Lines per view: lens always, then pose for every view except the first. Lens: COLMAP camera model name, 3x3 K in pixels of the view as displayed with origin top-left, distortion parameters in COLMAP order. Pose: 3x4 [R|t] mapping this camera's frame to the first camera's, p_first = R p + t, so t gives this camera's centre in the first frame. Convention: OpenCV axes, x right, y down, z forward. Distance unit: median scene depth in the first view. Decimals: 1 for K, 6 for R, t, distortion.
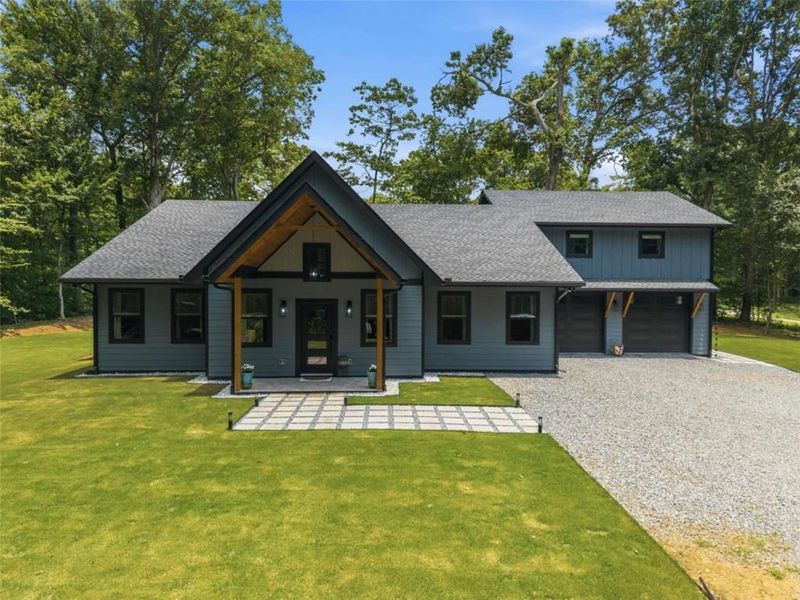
lens RADIAL K [[554.4, 0, 400.8], [0, 554.4, 300.3], [0, 0, 1]] dist [0.009096, -0.002251]
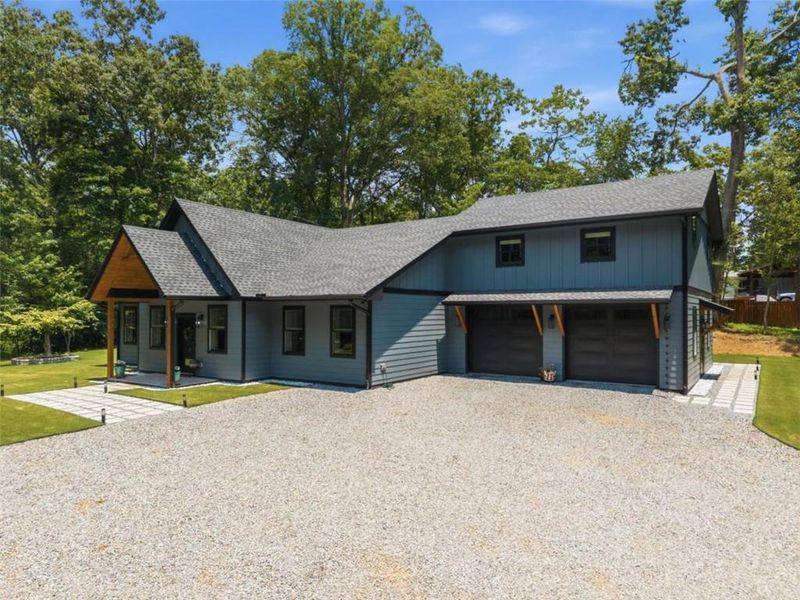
lens RADIAL K [[554.4, 0, 402.2], [0, 554.4, 304.3], [0, 0, 1]] dist [0.009096, -0.002251]
pose [[0.798457, -0.014039, -0.601888, 0.703181], [-0.005008, 0.999539, -0.029958, 0.009686], [0.602031, 0.026934, 0.798018, 0.205522]]
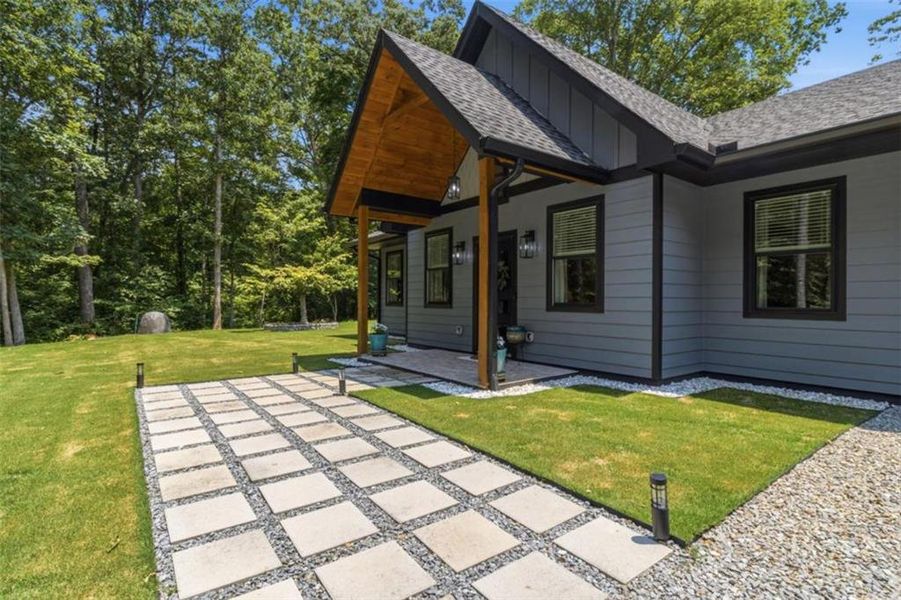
lens RADIAL K [[440.4, 0, 455.8], [0, 440.4, 299.8], [0, 0, 1]] dist [0.003682, 0.000212]
pose [[0.575794, -0.006768, -0.817567, 0.169060], [-0.017187, 0.999645, -0.020380, 0.059925], [0.817414, 0.025787, 0.575473, 0.474279]]
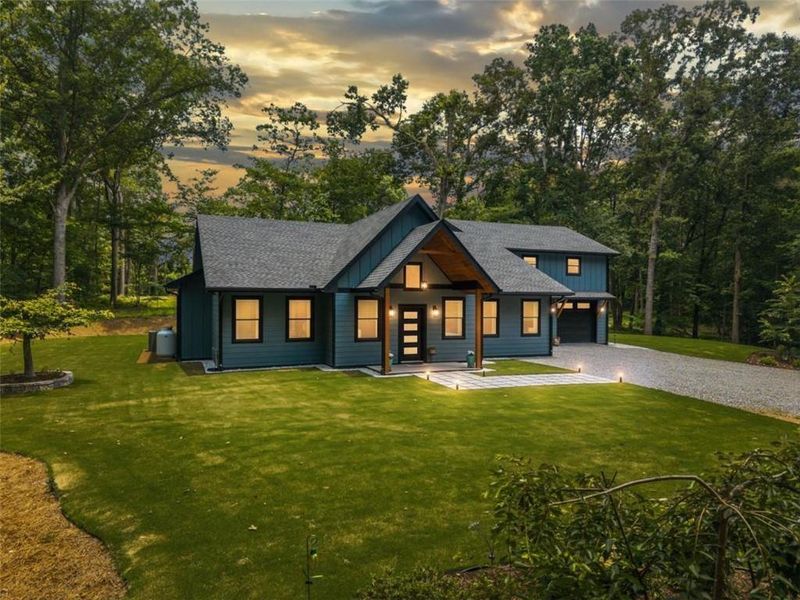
lens RADIAL K [[554.4, 0, 402.4], [0, 554.4, 297.8], [0, 0, 1]] dist [0.009096, -0.002251]
pose [[0.934169, 0.001864, 0.356826, -0.451234], [0.005640, 0.999784, -0.019989, 0.005990], [-0.356787, 0.020685, 0.933957, -0.157459]]
